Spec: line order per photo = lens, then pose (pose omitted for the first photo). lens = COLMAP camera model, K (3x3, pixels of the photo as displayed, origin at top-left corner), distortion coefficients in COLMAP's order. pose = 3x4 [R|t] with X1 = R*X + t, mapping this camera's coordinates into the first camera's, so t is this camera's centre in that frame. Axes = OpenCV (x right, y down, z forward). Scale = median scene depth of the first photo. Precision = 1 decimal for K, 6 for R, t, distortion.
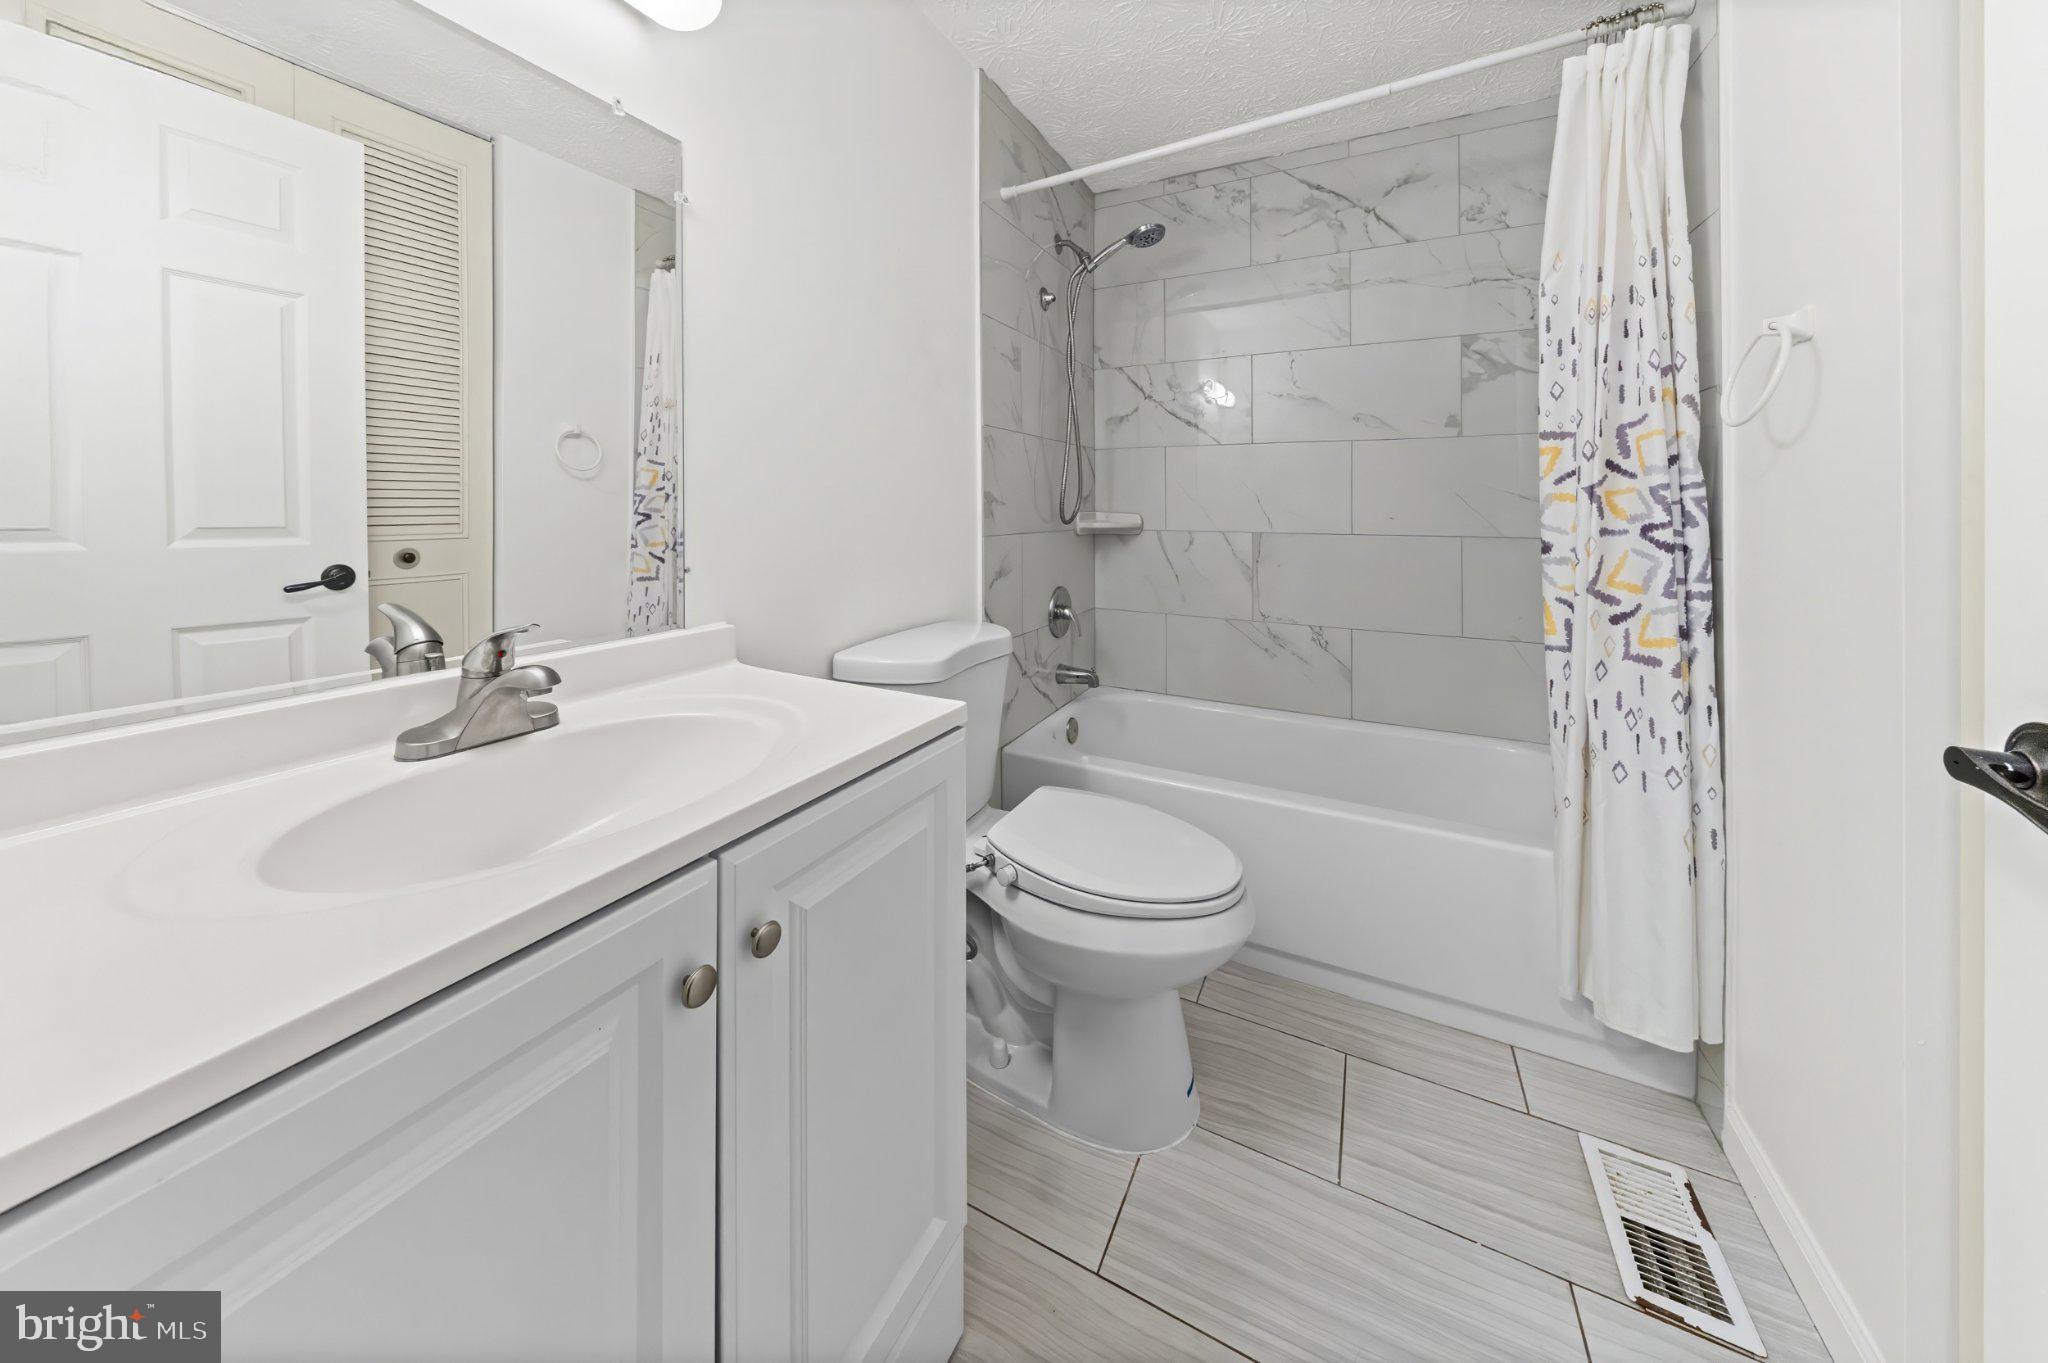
lens RADIAL K [[702.0, 0, 1021.9], [0, 702.0, 505.3], [0, 0, 1]] dist [-0.000518, -0.000017]
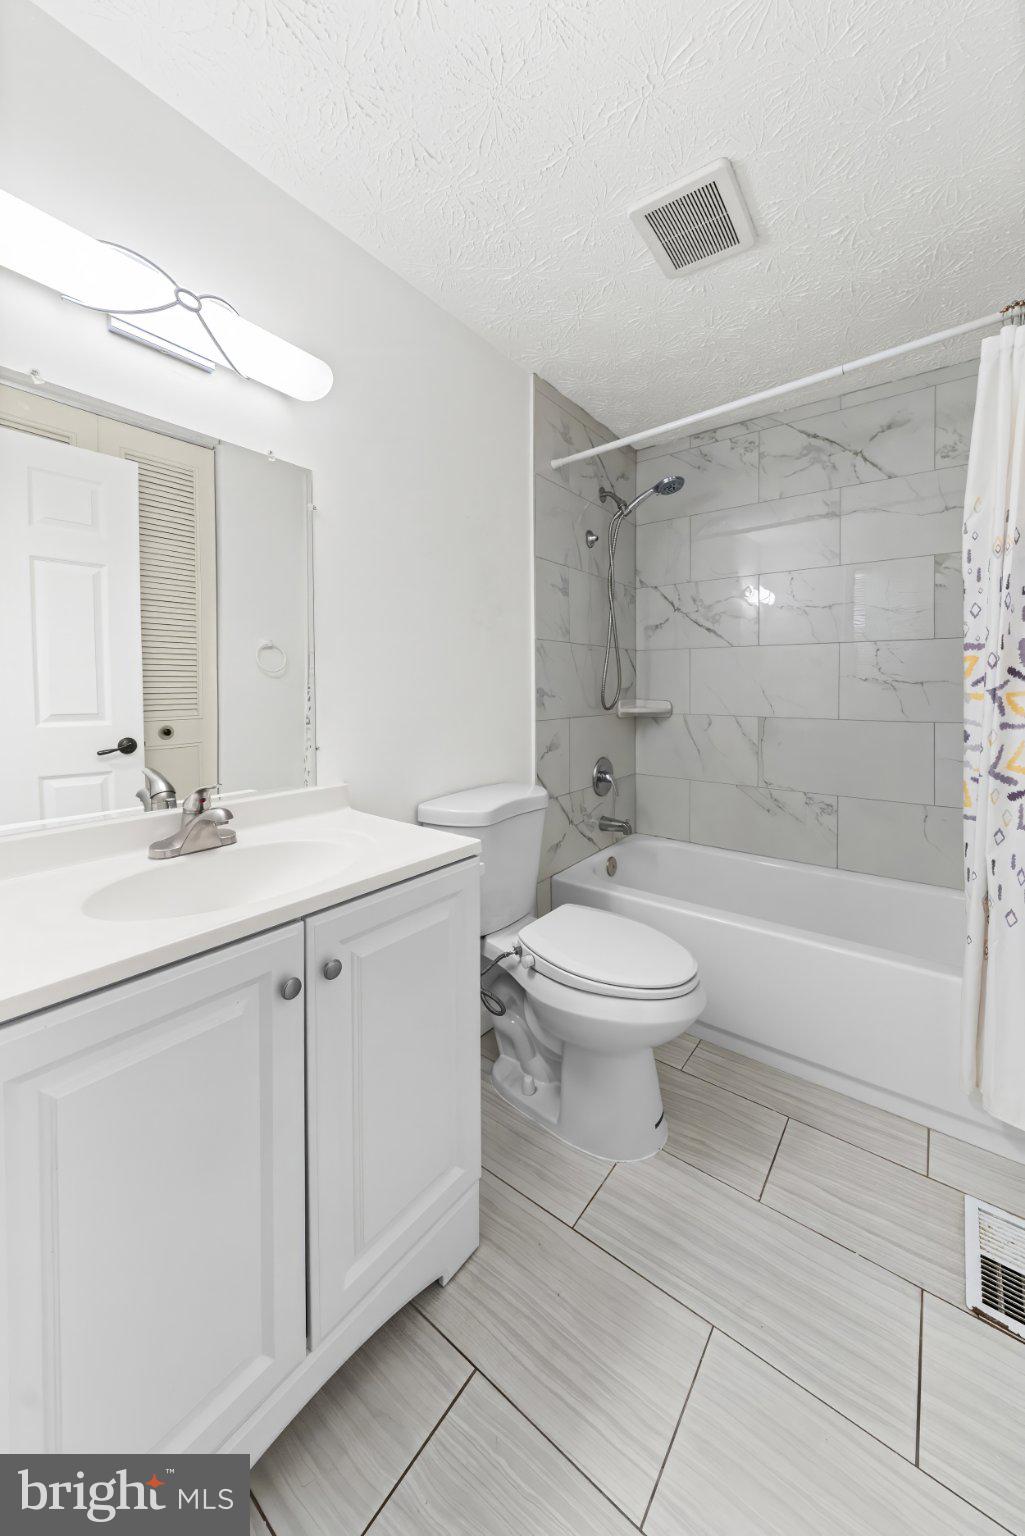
lens RADIAL K [[559.8, 0, 513.4], [0, 559.8, 695.6], [0, 0, 1]] dist [0.000886, 0.000016]
pose [[0.984817, -0.003167, -0.173569, 0.136327], [0.006003, 0.999857, 0.015815, -0.034266], [0.173494, -0.016617, 0.984695, -0.118611]]
